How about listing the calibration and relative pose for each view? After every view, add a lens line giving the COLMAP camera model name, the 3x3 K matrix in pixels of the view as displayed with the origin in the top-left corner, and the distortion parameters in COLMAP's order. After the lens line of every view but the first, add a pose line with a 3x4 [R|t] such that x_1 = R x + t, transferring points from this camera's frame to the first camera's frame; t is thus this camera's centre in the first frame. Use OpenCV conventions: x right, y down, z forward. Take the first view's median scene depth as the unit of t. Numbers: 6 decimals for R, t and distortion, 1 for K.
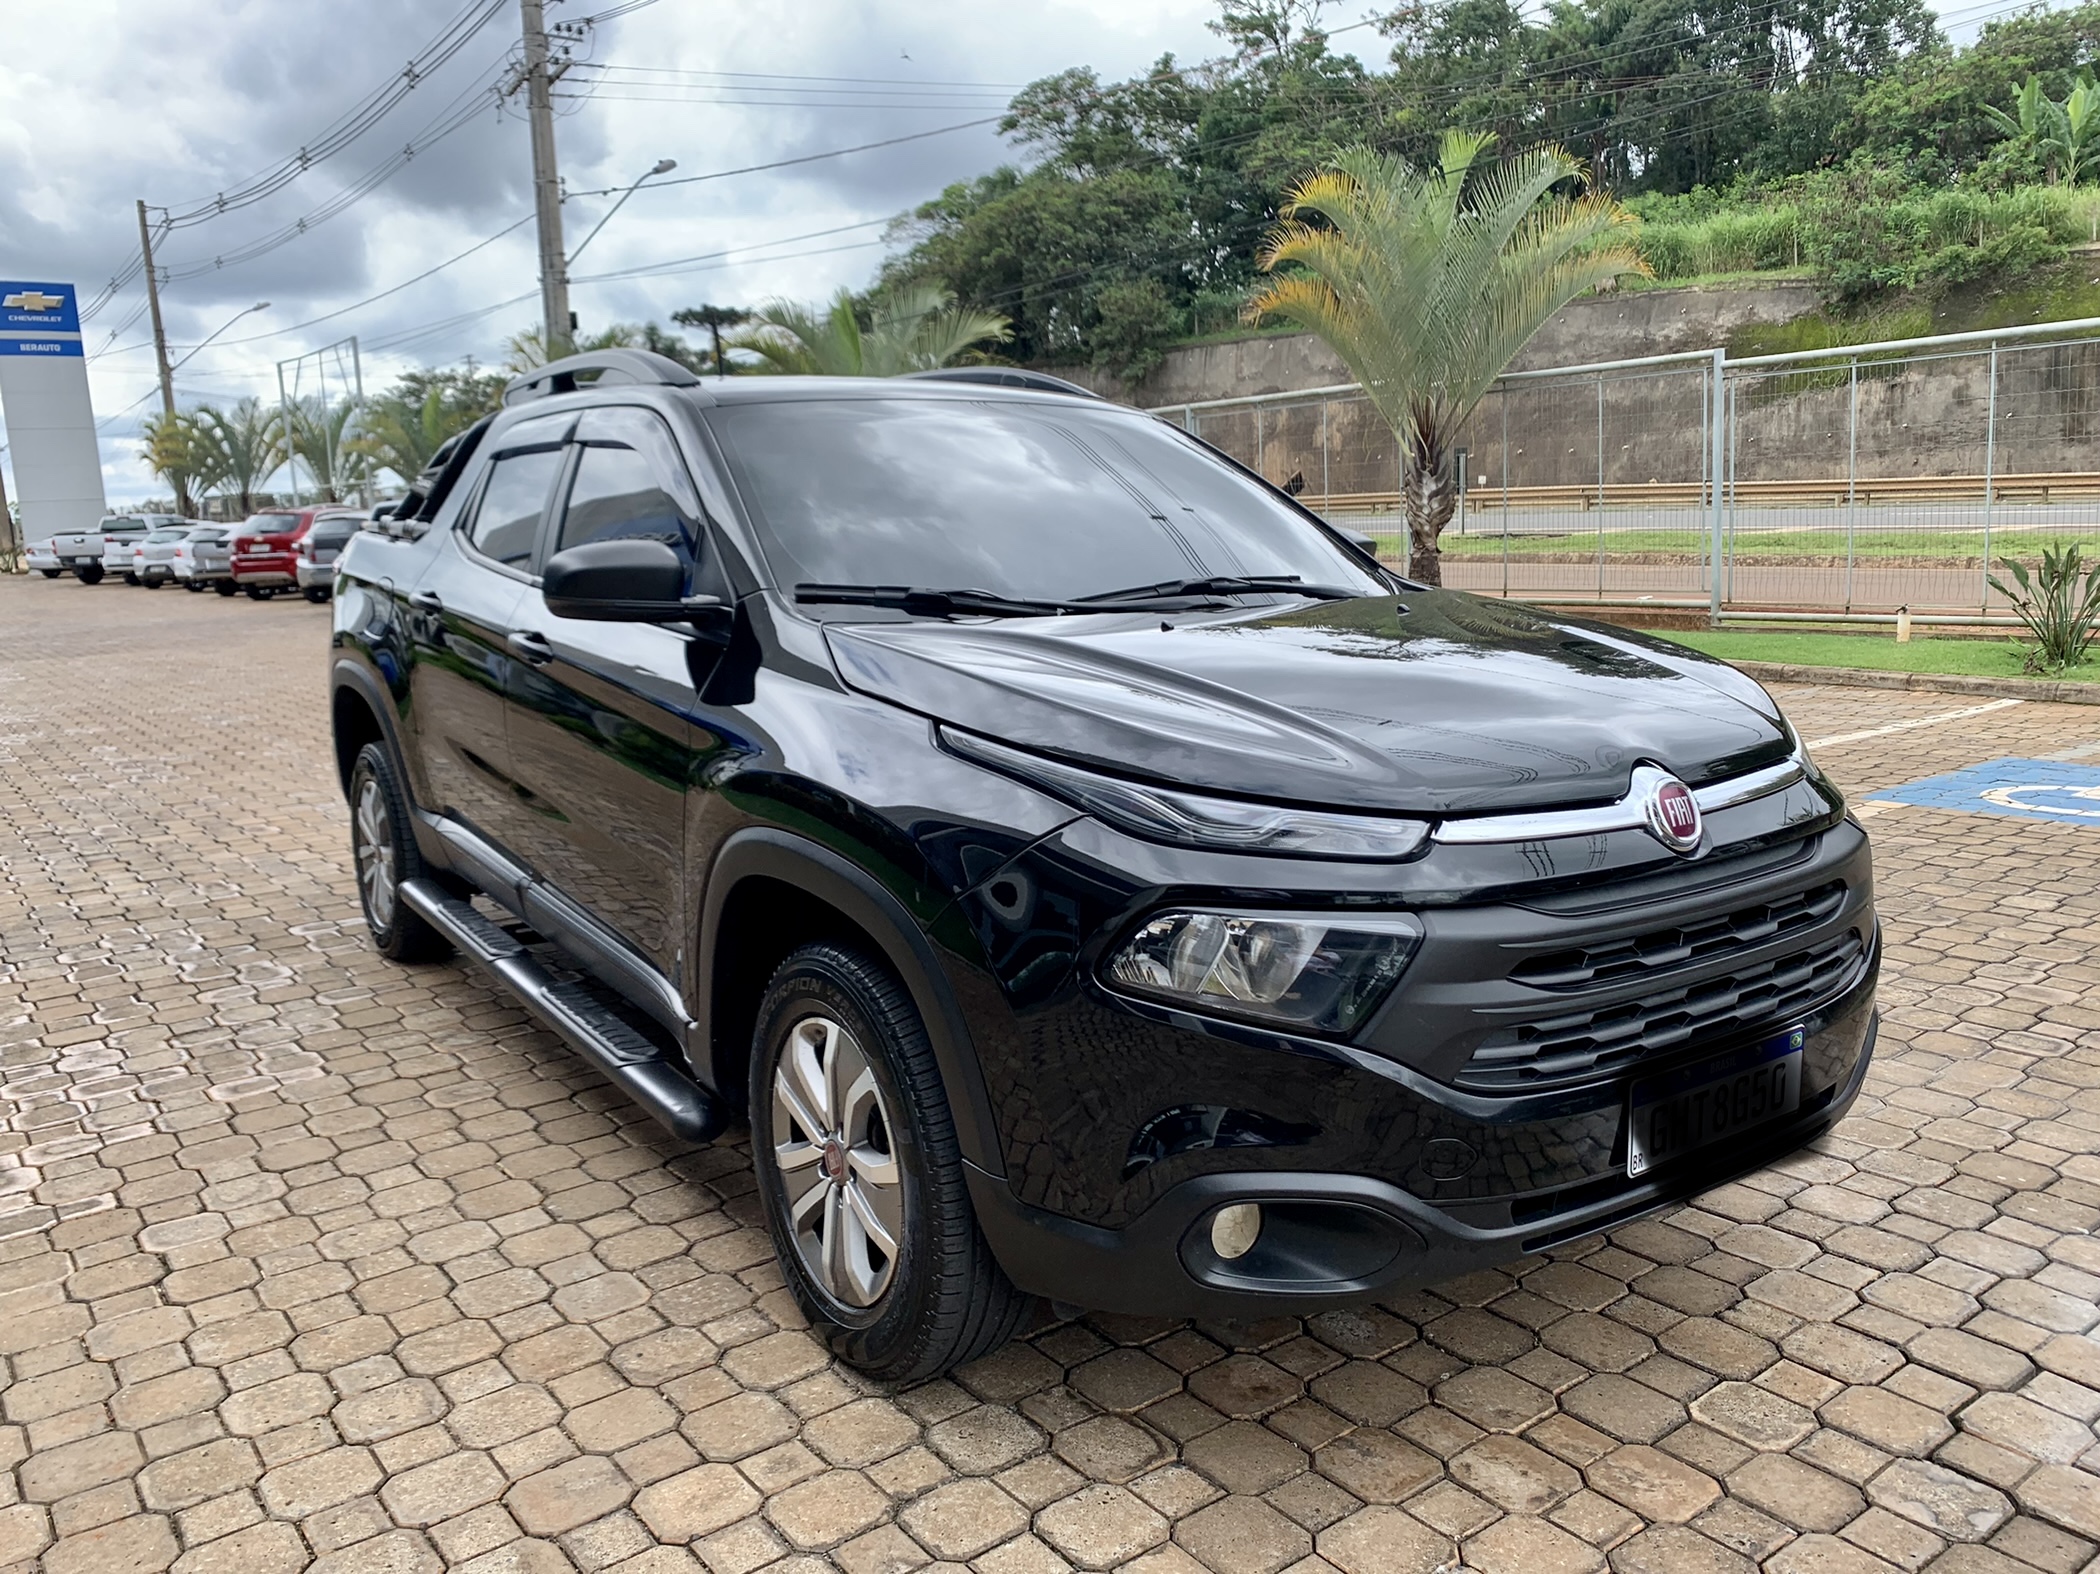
lens RADIAL K [[1597.2, 0, 1050.0], [0, 1597.2, 787.0], [0, 0, 1]] dist [-0.001151, -0.000113]
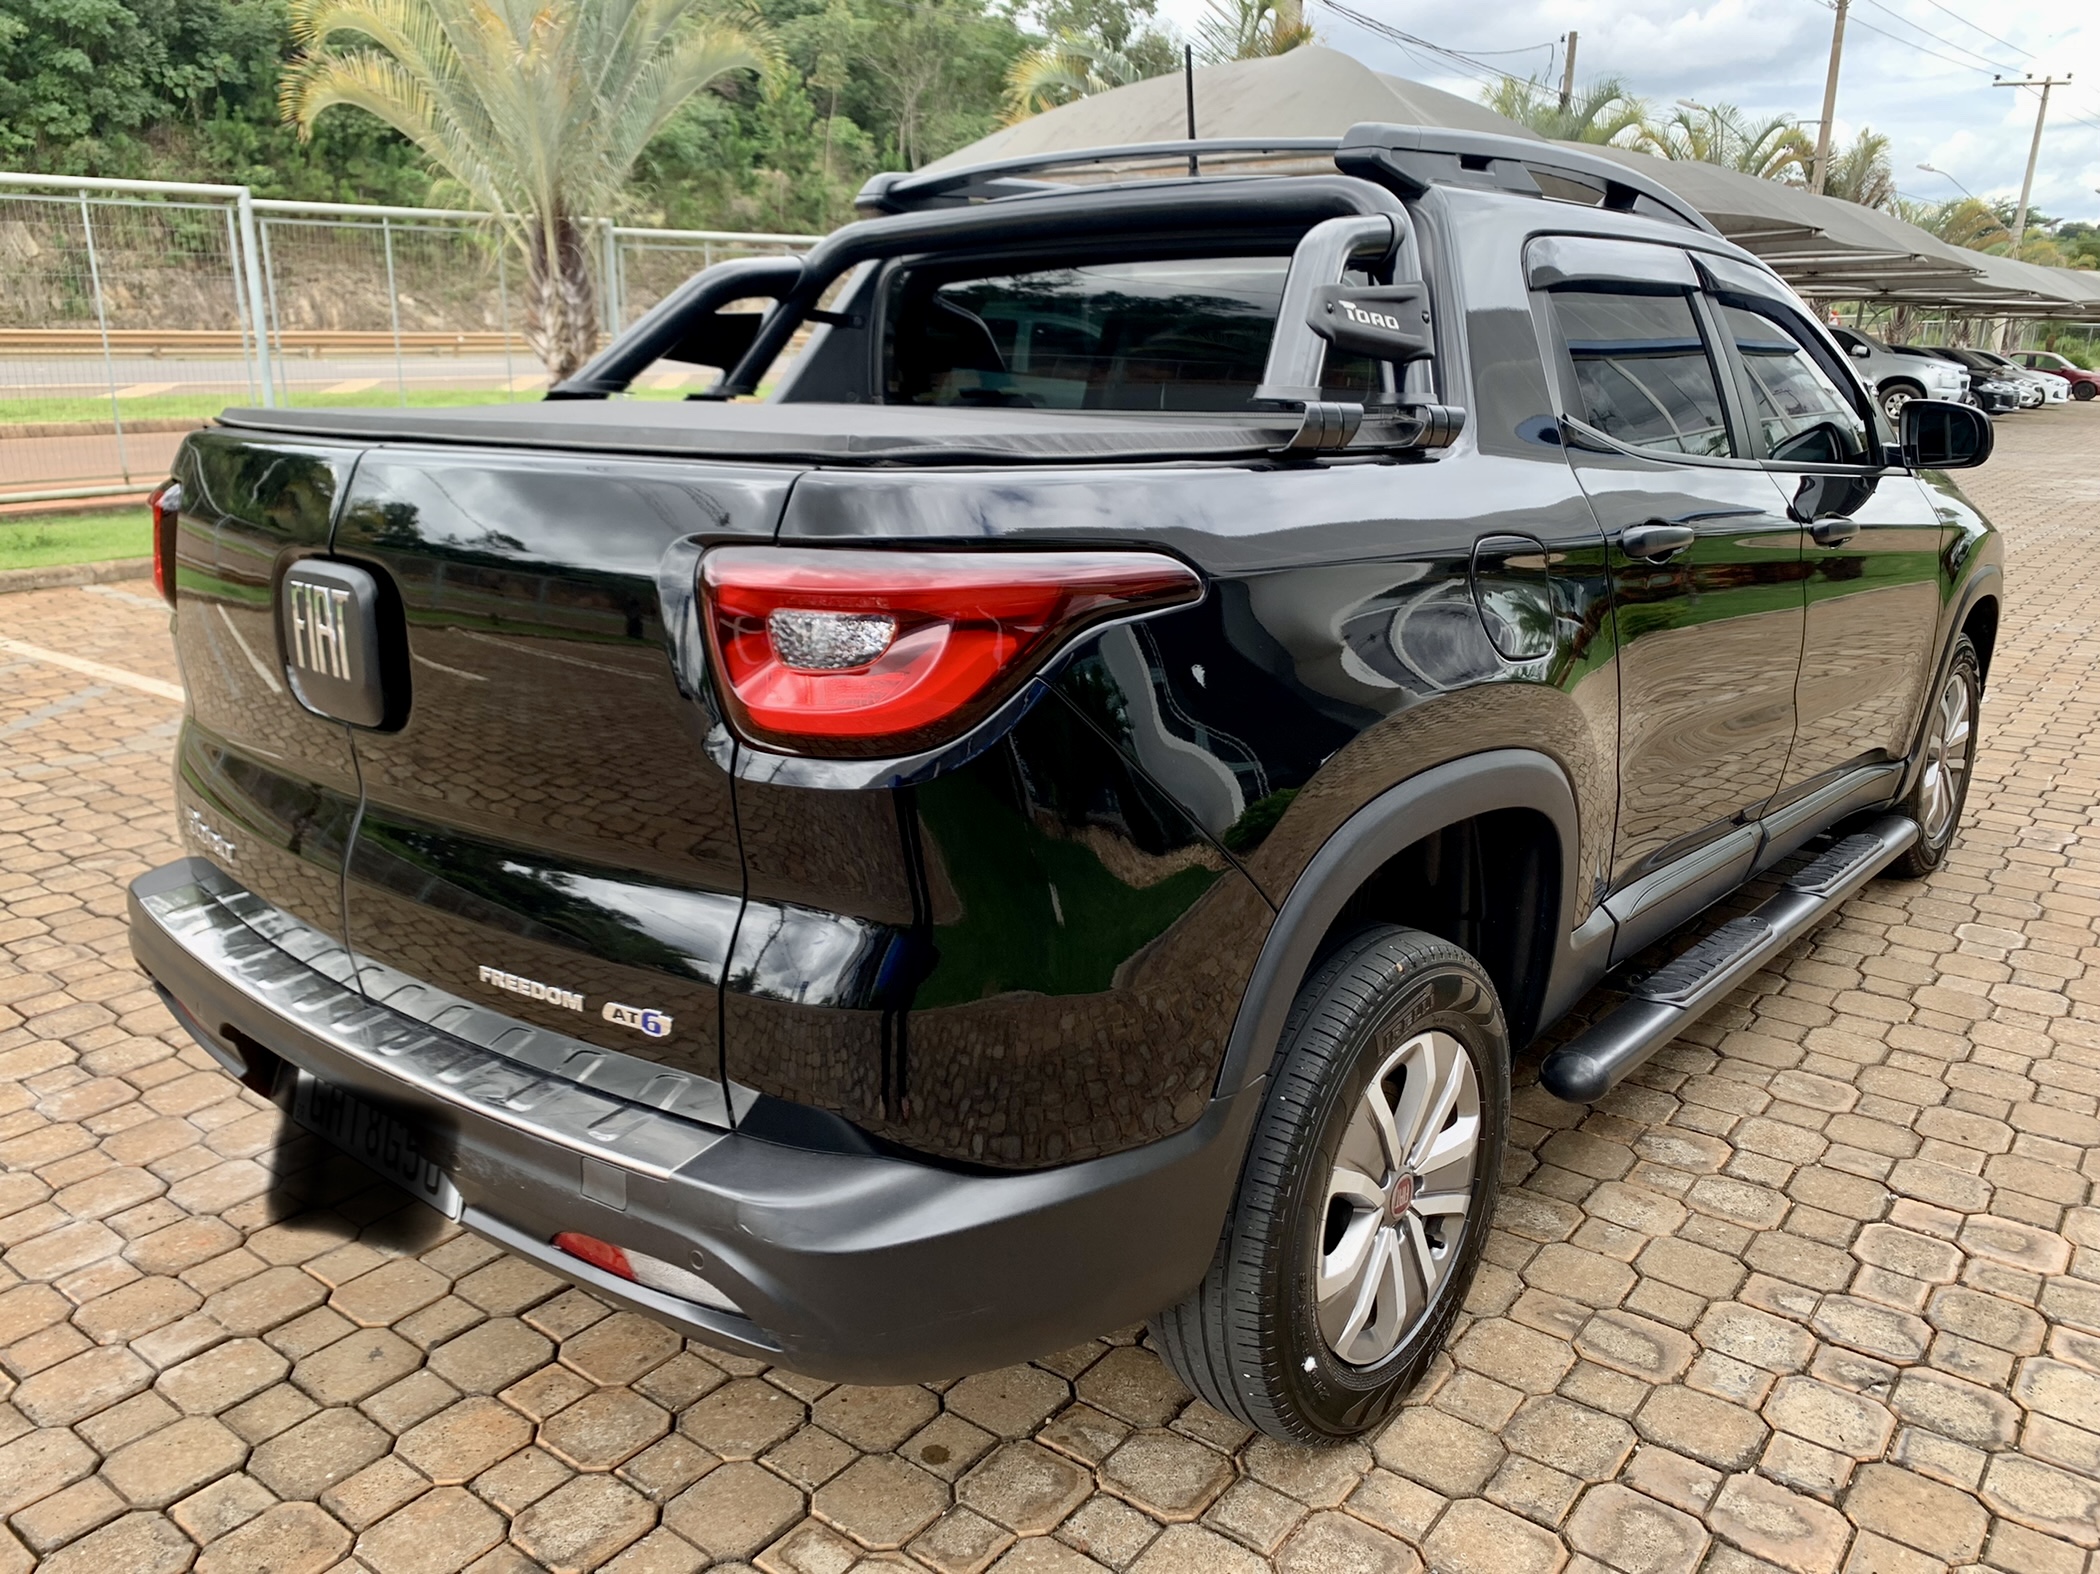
lens RADIAL K [[1597.2, 0, 1050.0], [0, 1597.2, 787.0], [0, 0, 1]] dist [-0.001151, -0.000113]
pose [[-0.258467, -0.232500, 0.937624, -1.012831], [0.162777, 0.946244, 0.279509, -0.242726], [-0.952207, 0.224868, -0.206727, 1.541008]]
